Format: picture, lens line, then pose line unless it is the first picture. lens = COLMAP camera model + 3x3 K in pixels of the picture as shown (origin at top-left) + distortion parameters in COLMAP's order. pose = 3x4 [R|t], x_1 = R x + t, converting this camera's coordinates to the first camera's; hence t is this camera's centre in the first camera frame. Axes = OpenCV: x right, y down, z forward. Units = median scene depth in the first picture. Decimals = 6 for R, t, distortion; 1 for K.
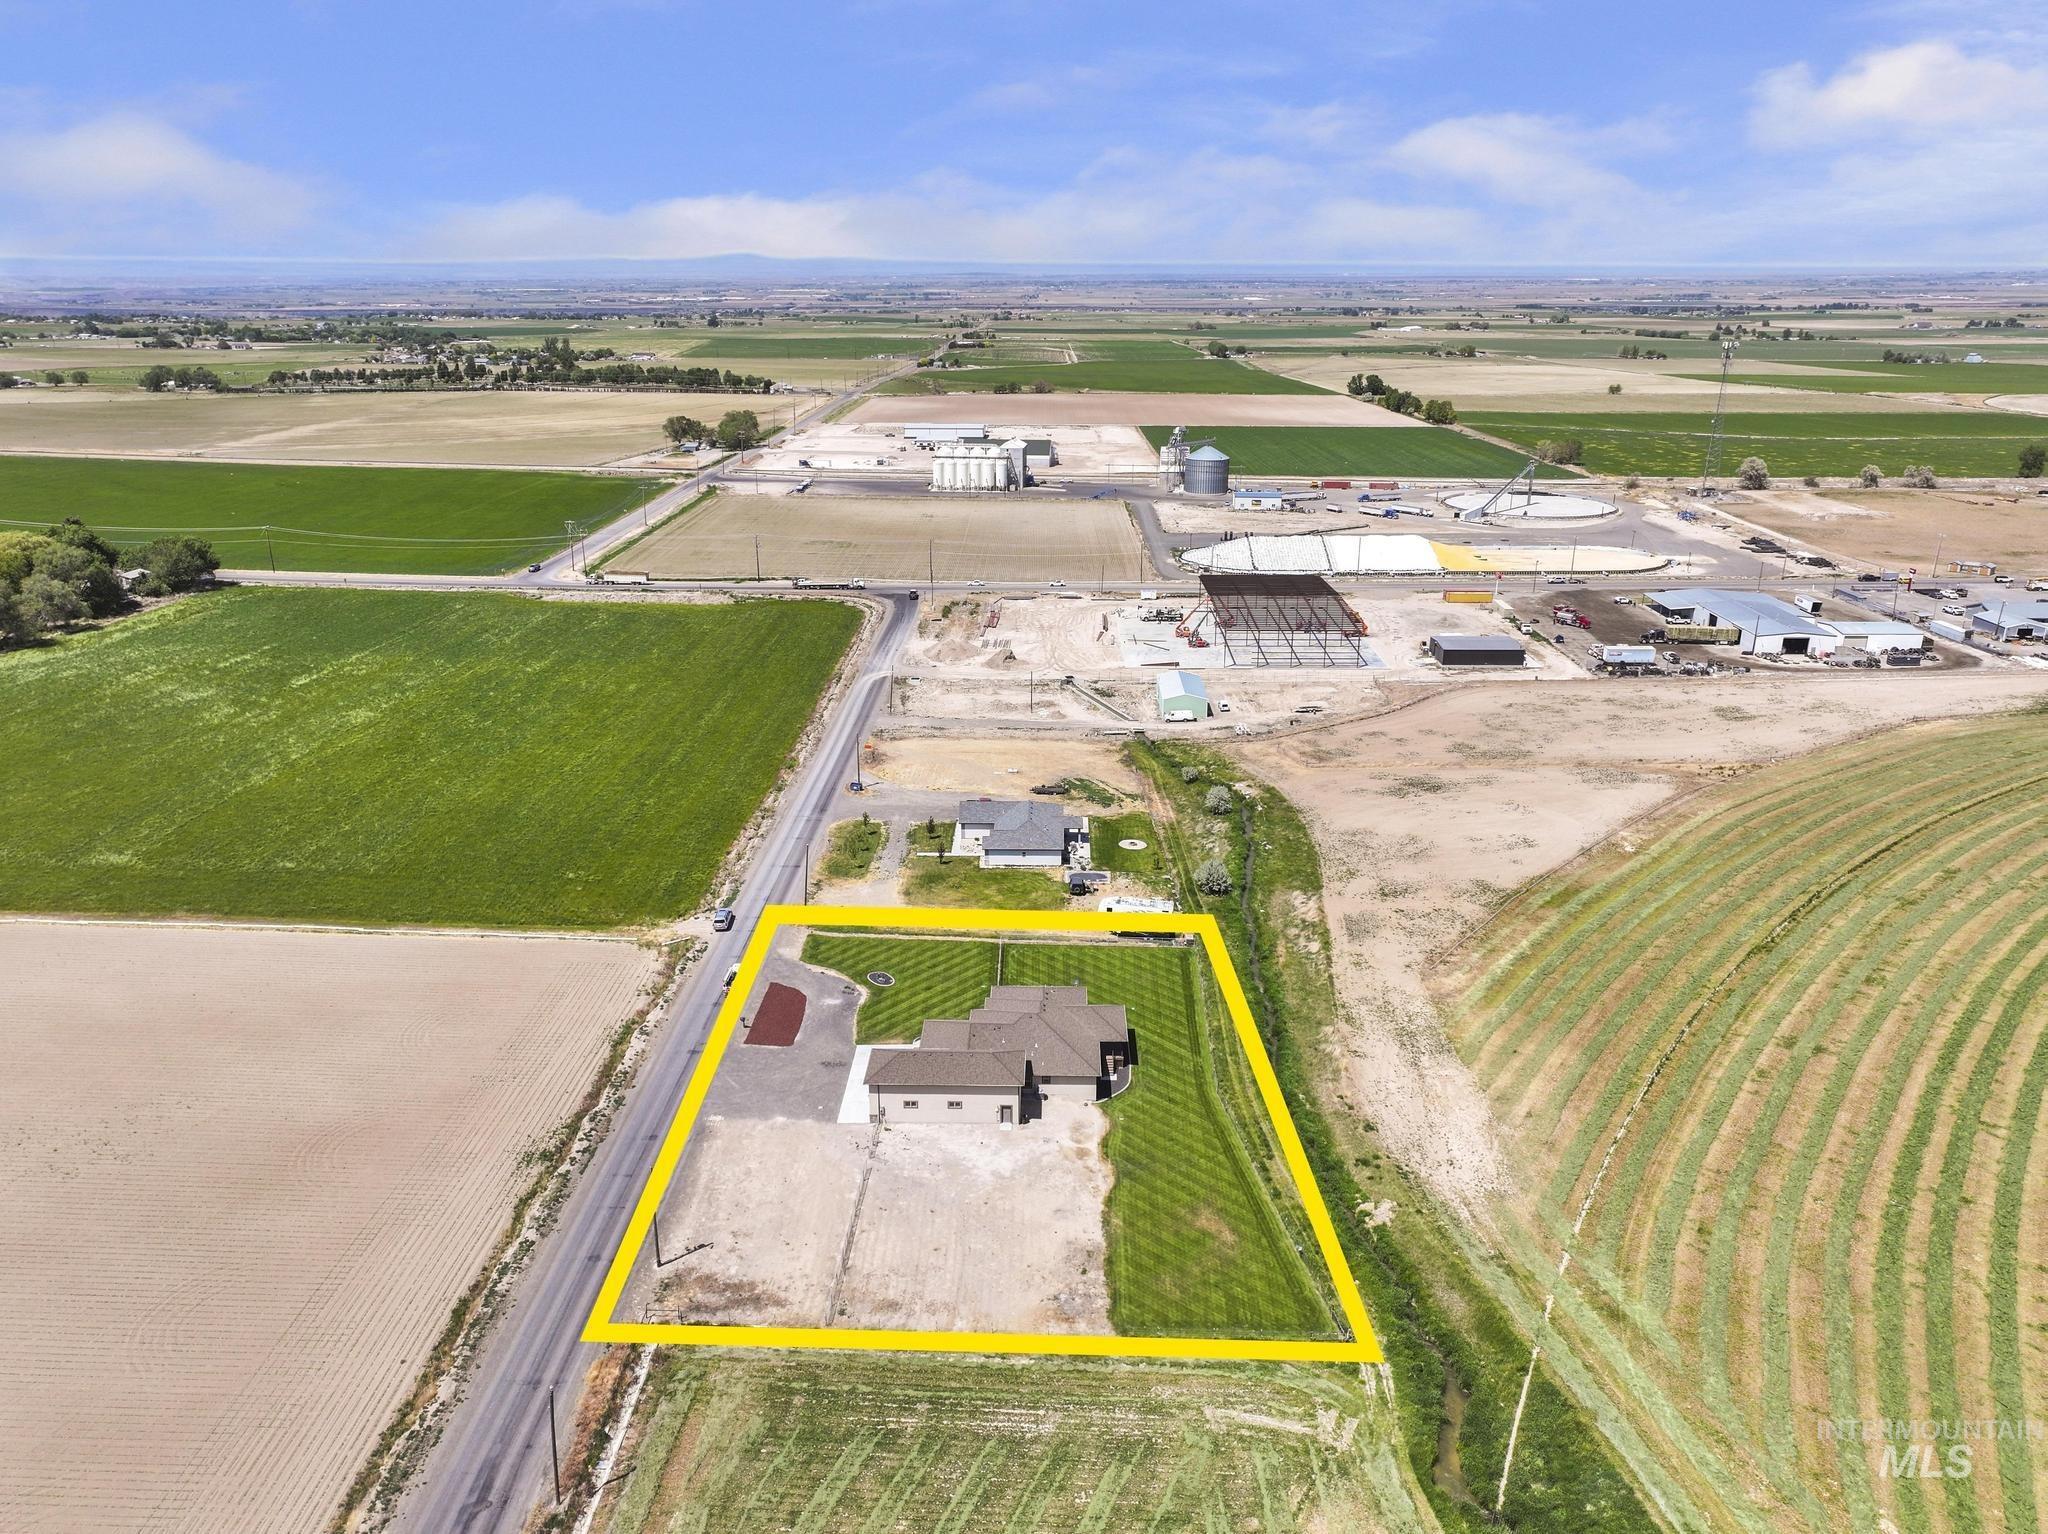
lens RADIAL K [[1454.4, 0, 1024.0], [0, 1454.4, 767.0], [0, 0, 1]] dist [0.004777, 0.002187]
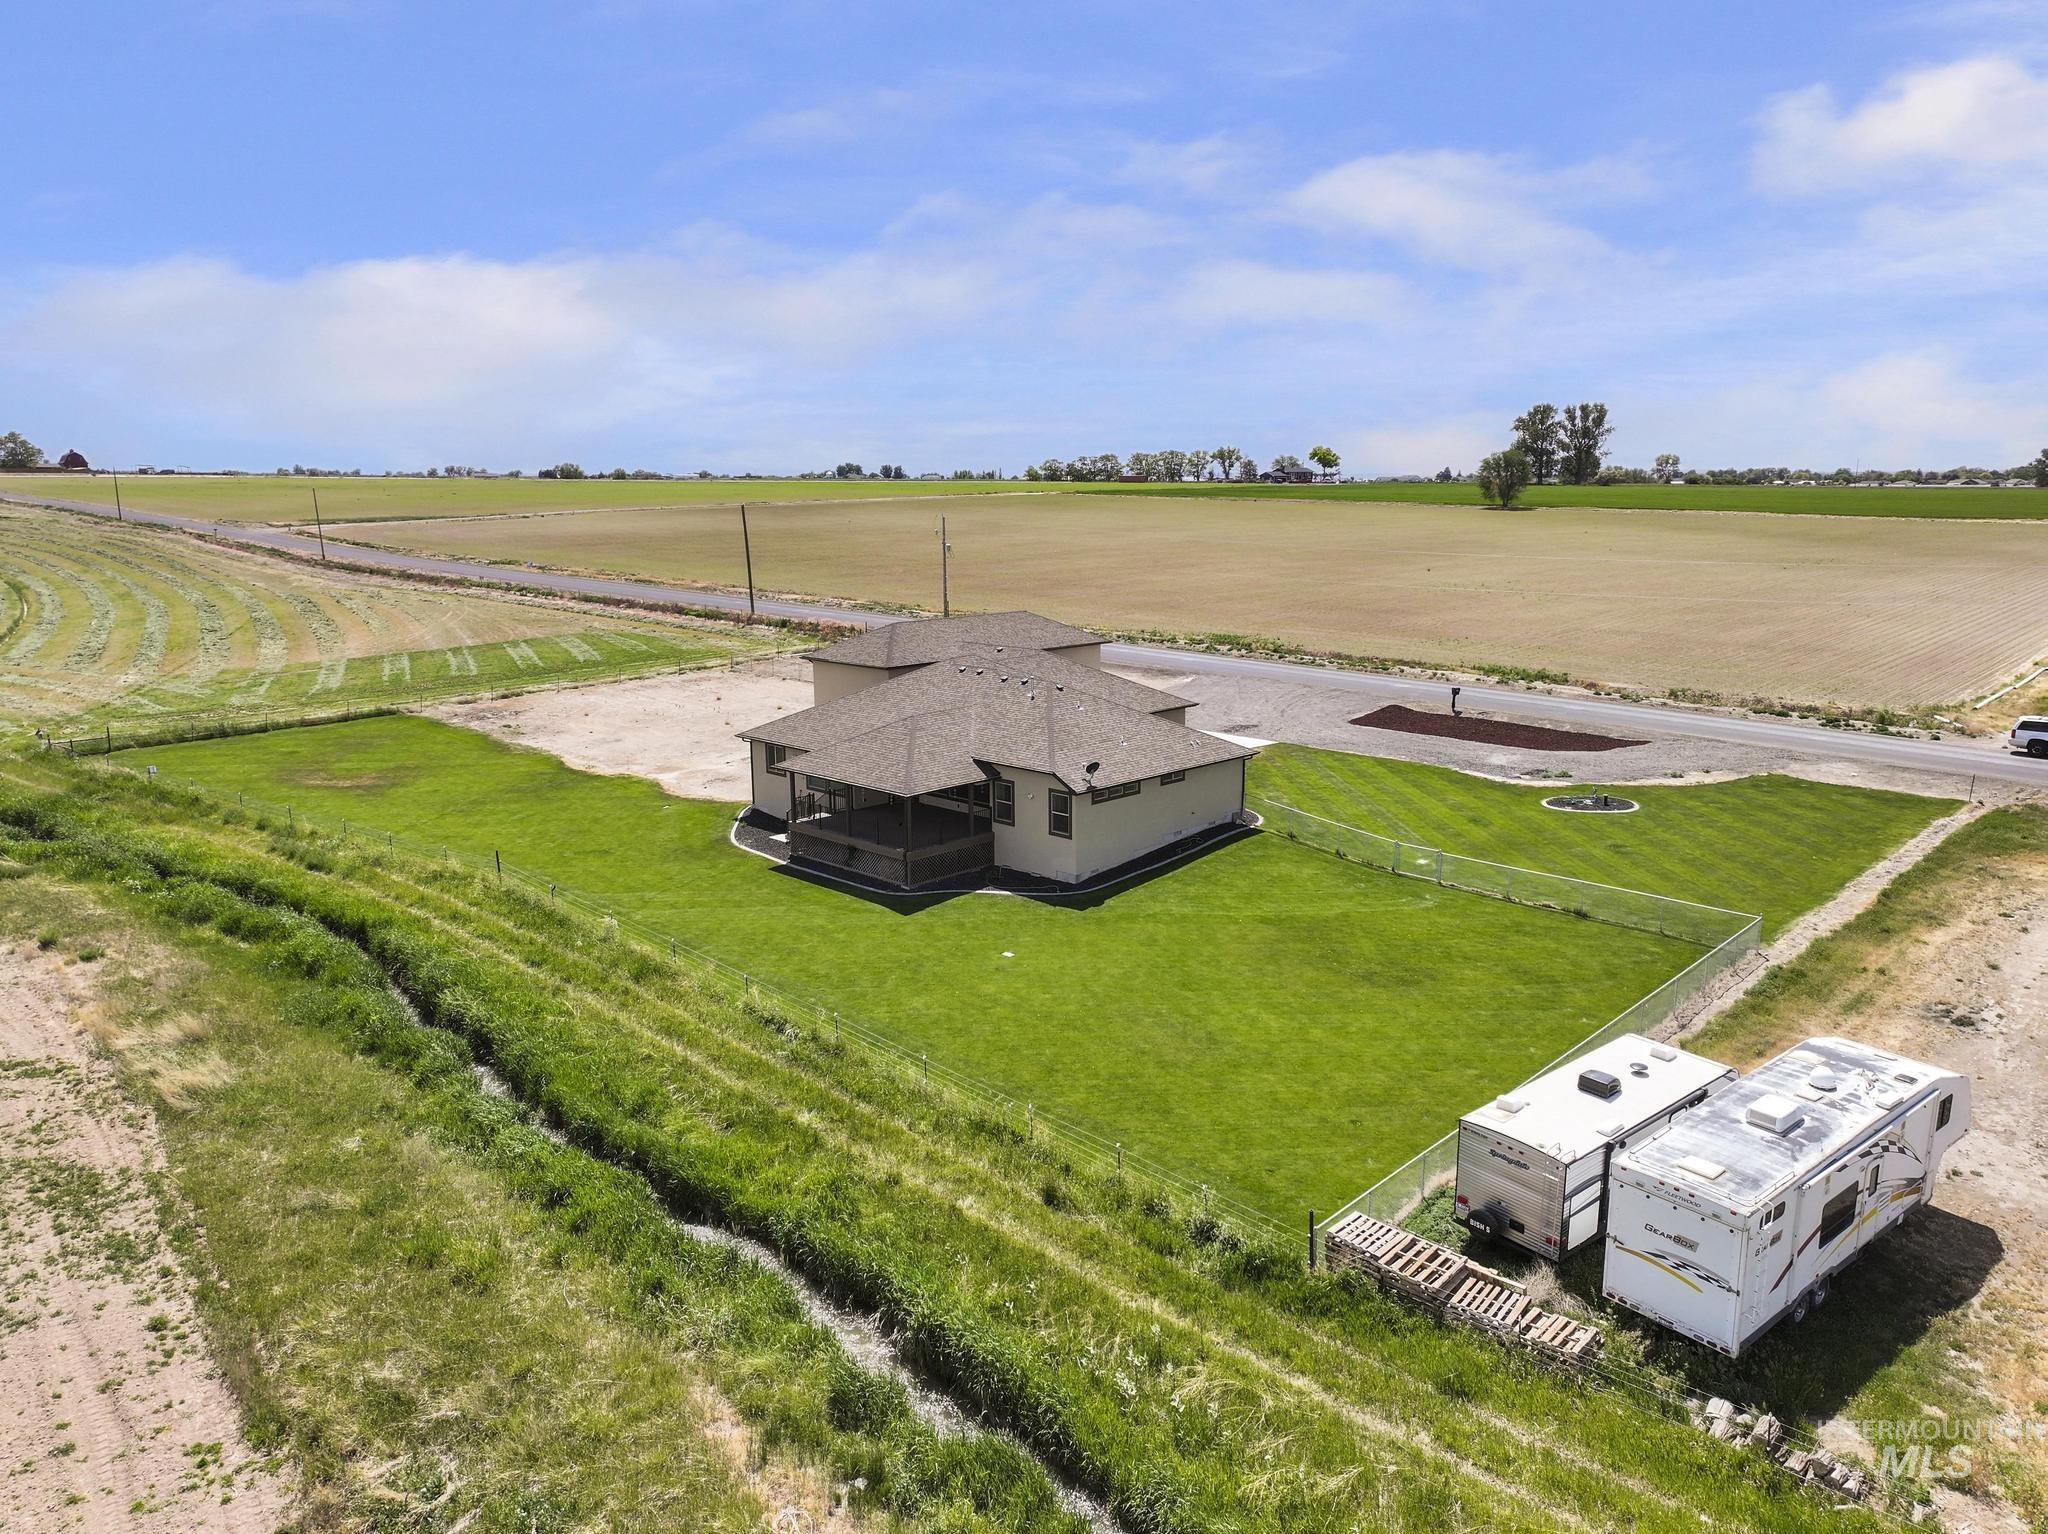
lens RADIAL K [[1454.4, 0, 1024.0], [0, 1454.4, 767.0], [0, 0, 1]] dist [0.004777, 0.002187]
pose [[-0.693327, 0.131830, -0.708462, 0.288430], [-0.239035, 0.885390, 0.398681, 0.035315], [0.679823, 0.445763, -0.582353, 1.305097]]
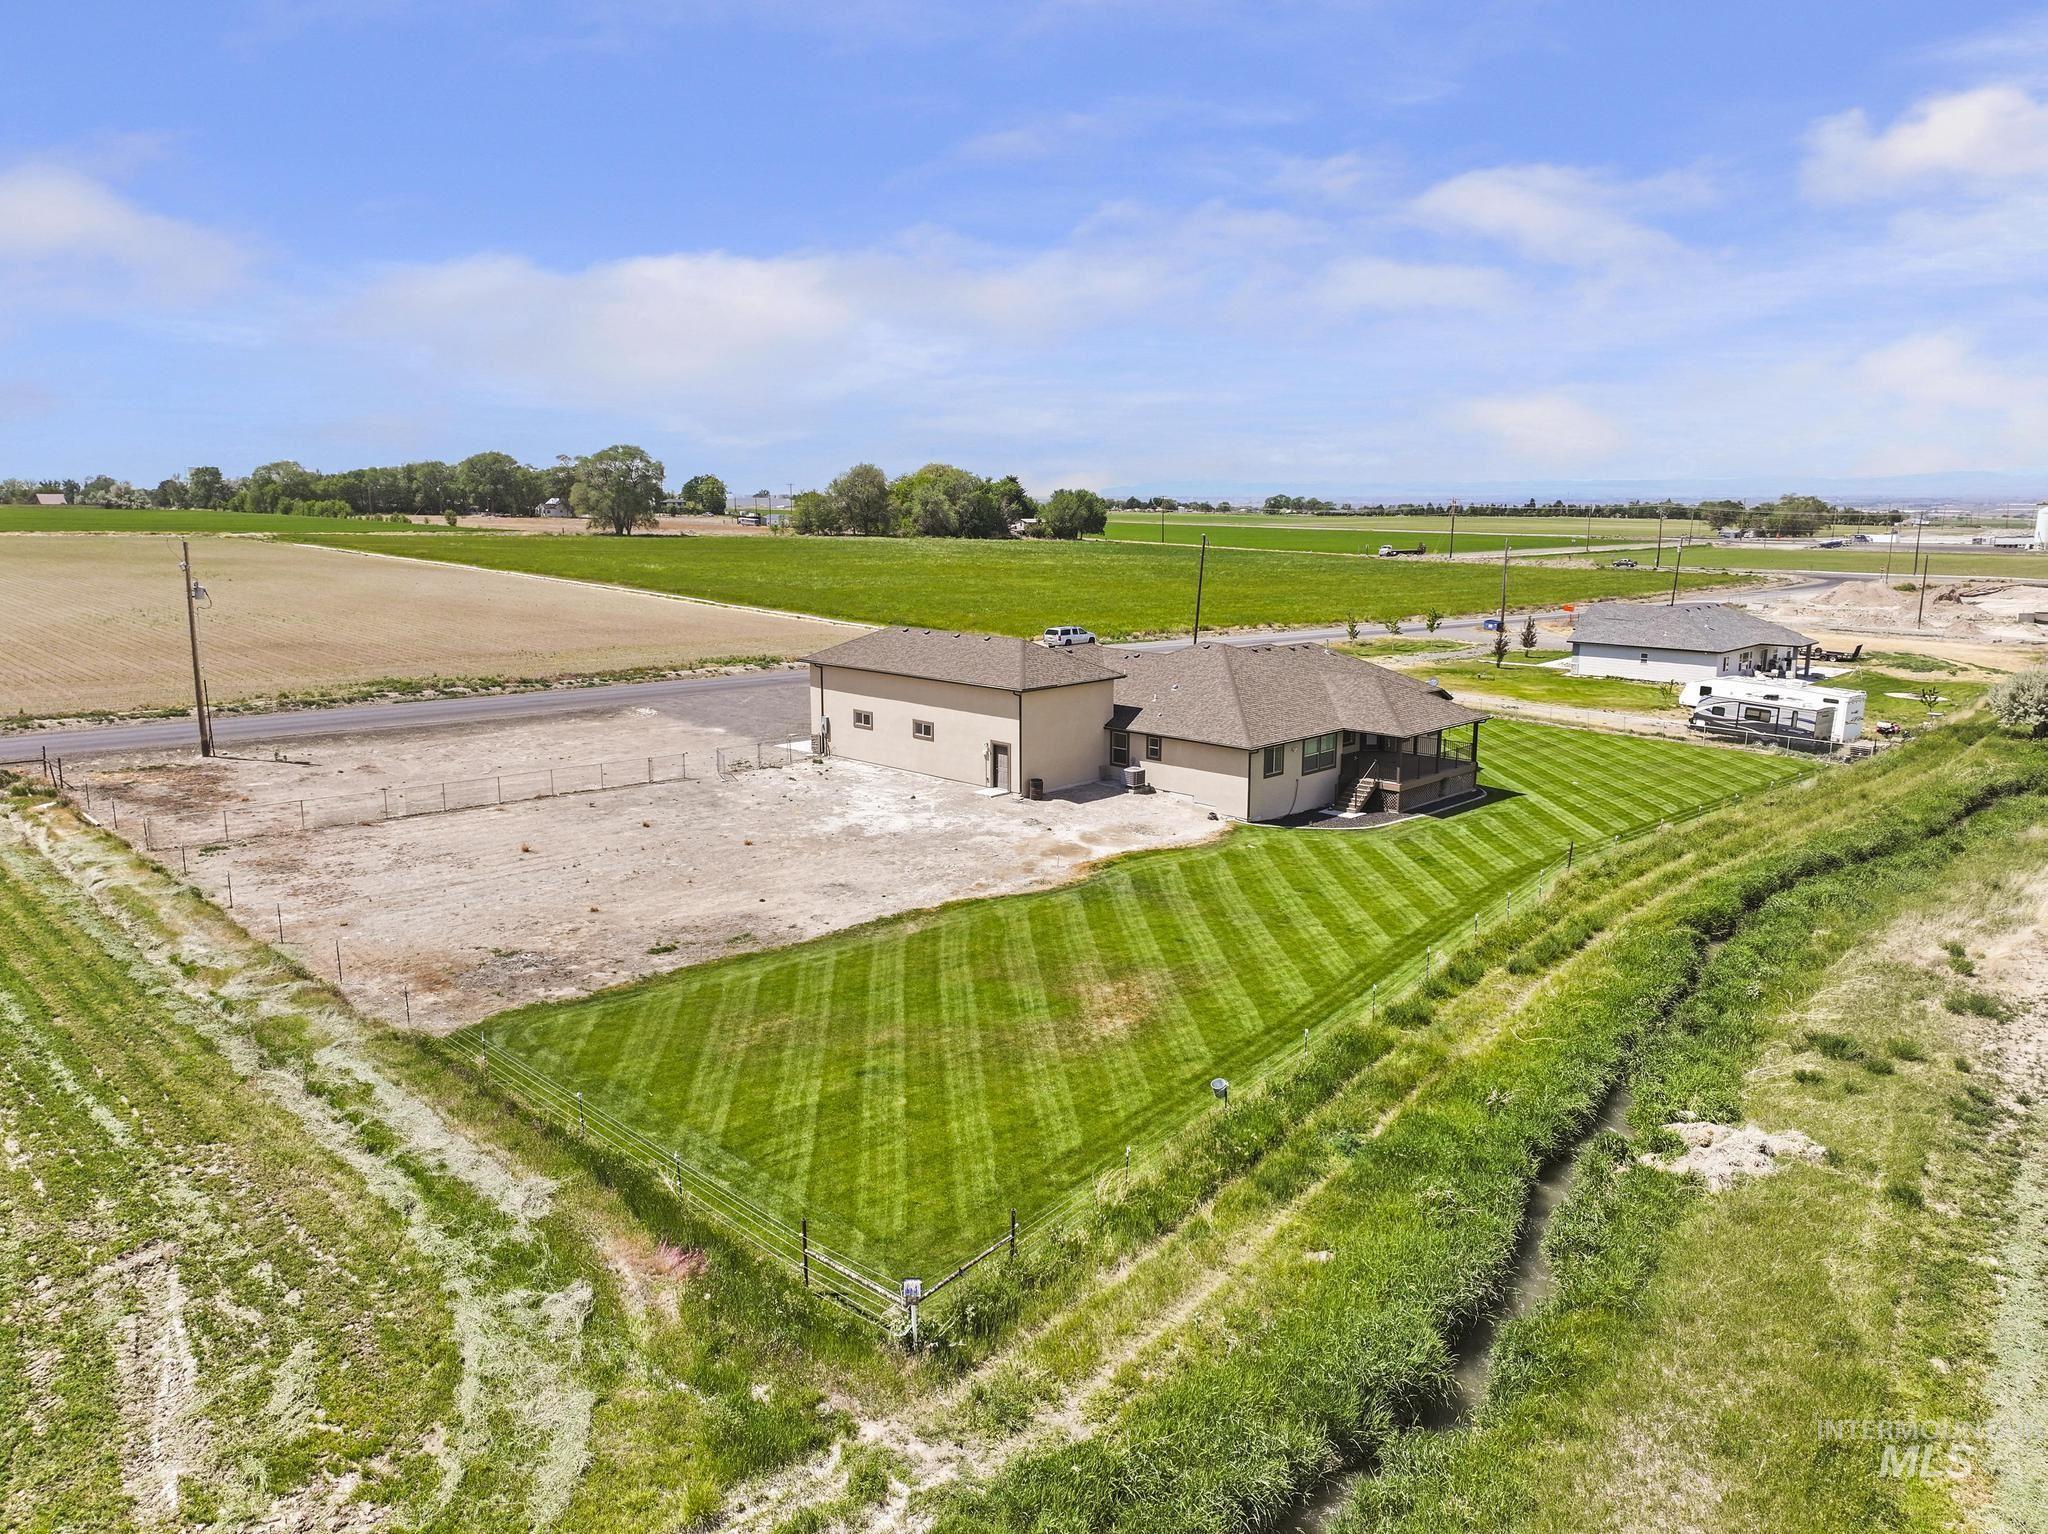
lens RADIAL K [[1440.4, 0, 1016.1], [0, 1440.4, 707.3], [0, 0, 1]] dist [0.009479, 0.005989]
pose [[0.725146, 0.104489, -0.680621, 0.277993], [-0.226330, 0.969670, -0.092273, 0.251839], [0.650336, 0.220956, 0.726802, 0.657155]]
